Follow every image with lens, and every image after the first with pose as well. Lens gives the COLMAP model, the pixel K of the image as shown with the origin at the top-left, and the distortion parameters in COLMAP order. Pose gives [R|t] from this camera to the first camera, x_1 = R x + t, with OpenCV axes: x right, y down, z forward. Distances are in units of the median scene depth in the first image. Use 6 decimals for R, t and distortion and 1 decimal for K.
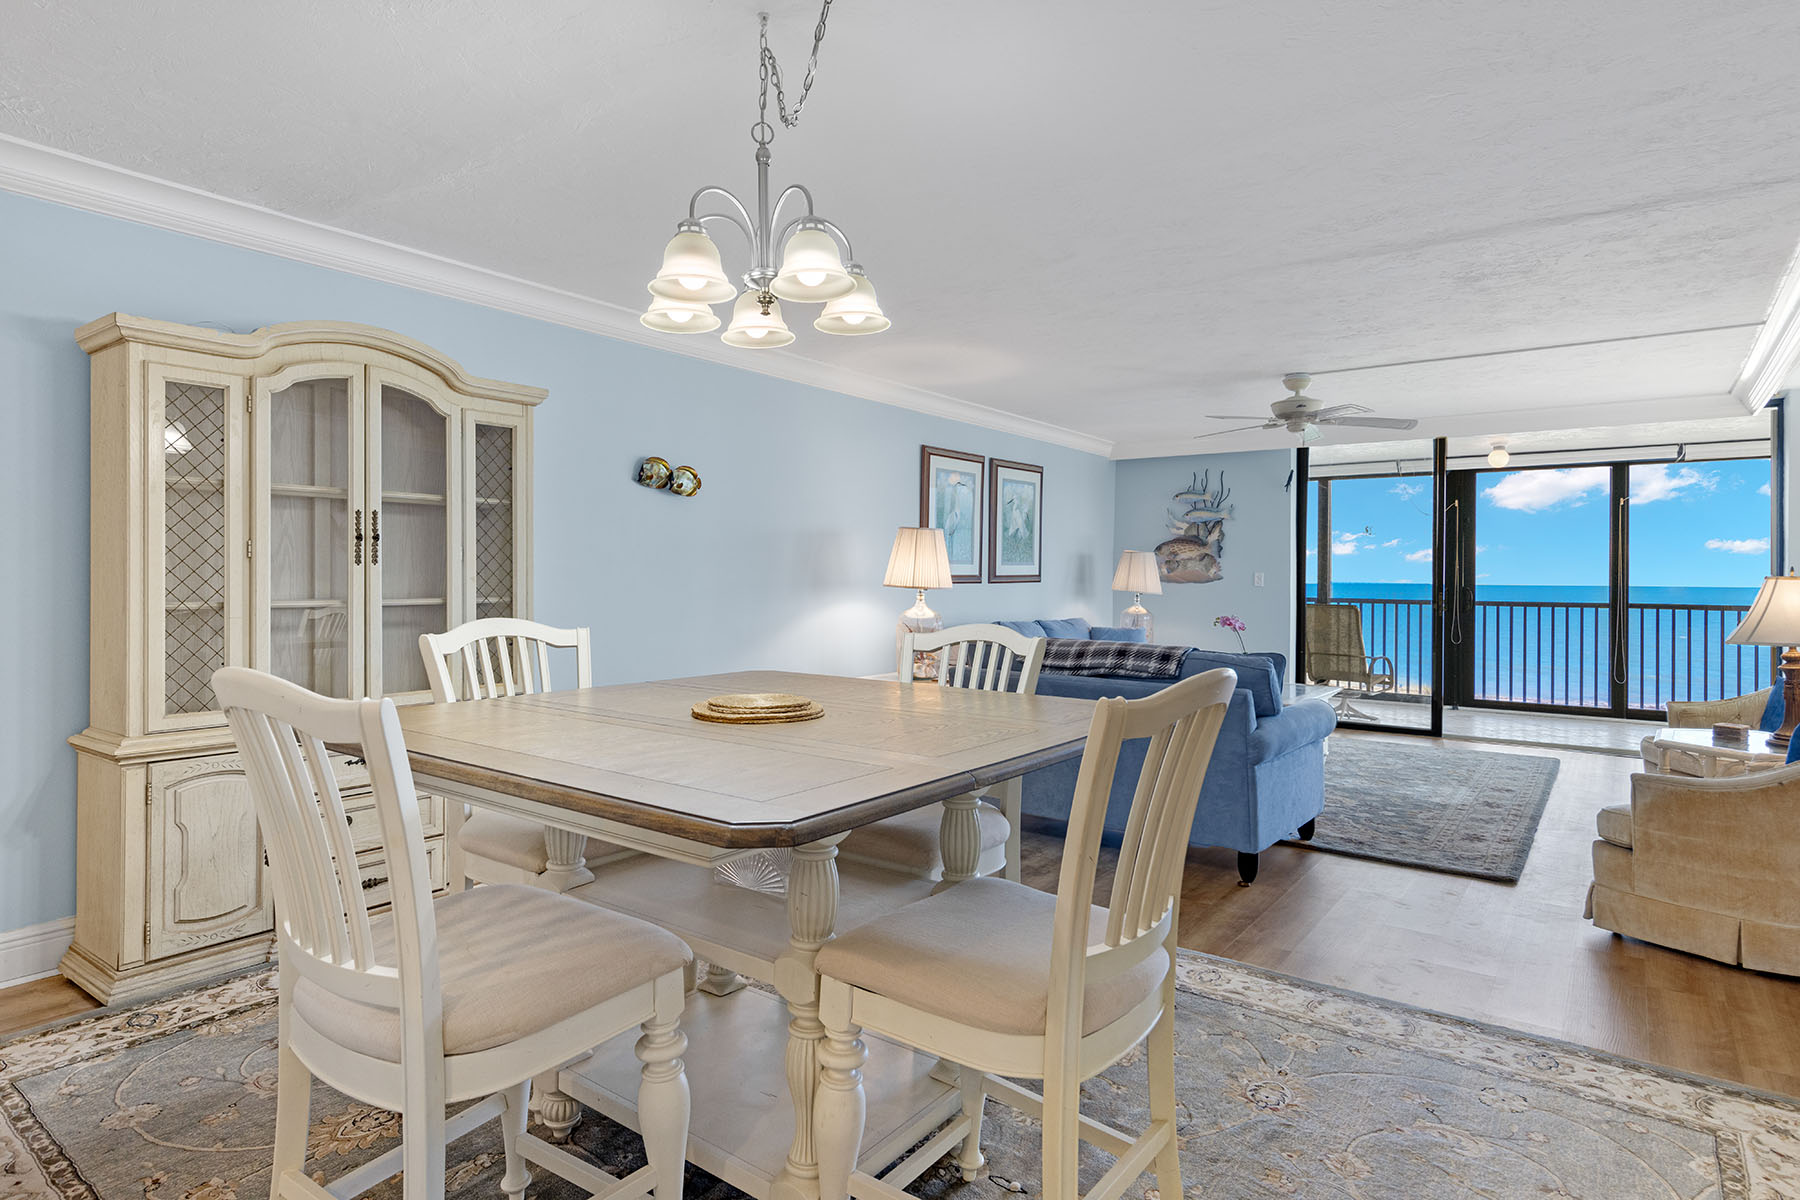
lens RADIAL K [[981.3, 0, 911.0], [0, 981.3, 569.5], [0, 0, 1]] dist [0.003611, 0.001507]
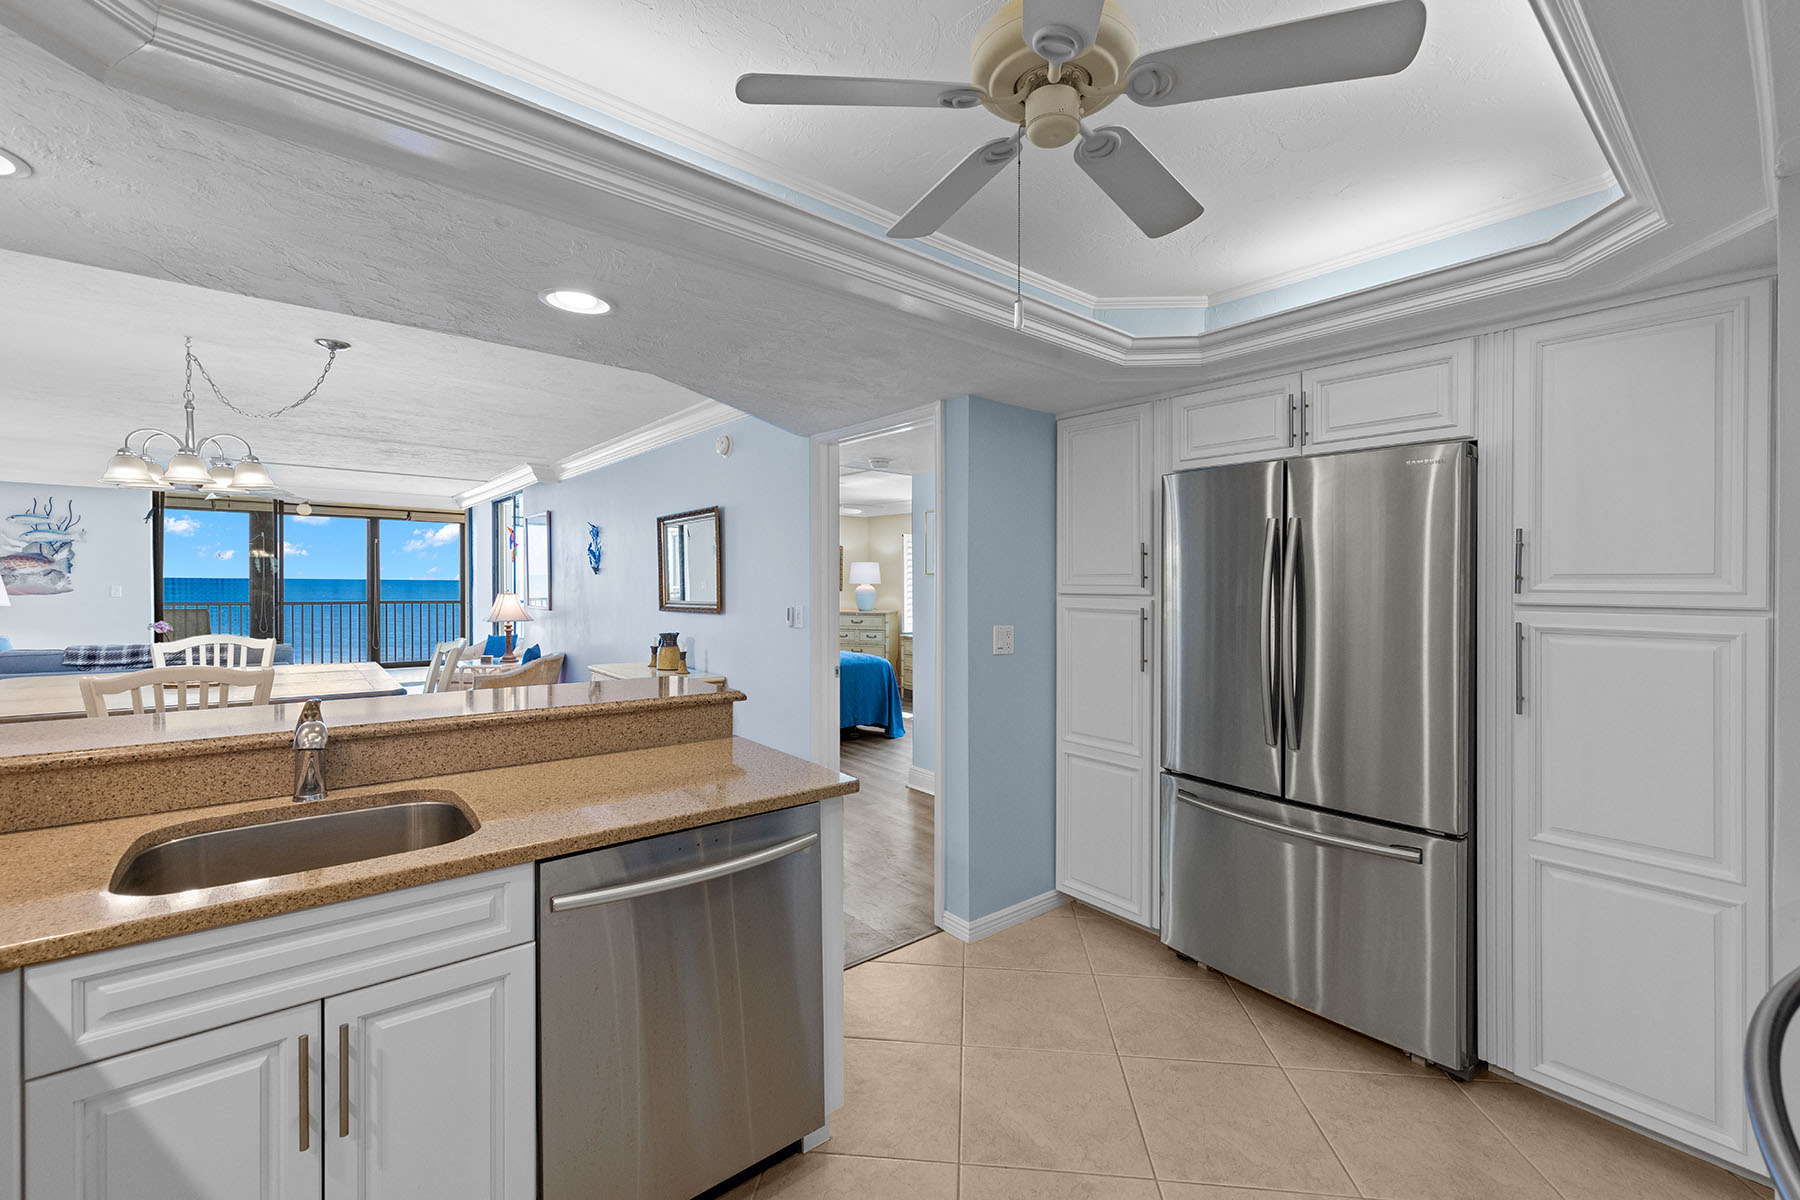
lens RADIAL K [[754.3, 0, 908.4], [0, 754.3, 596.7], [0, 0, 1]] dist [-0.000204, 0.000515]
pose [[0.237449, -0.024425, 0.971093, -0.329889], [-0.015836, 0.999454, 0.029011, -0.026043], [-0.971271, -0.022267, 0.236932, -0.202095]]
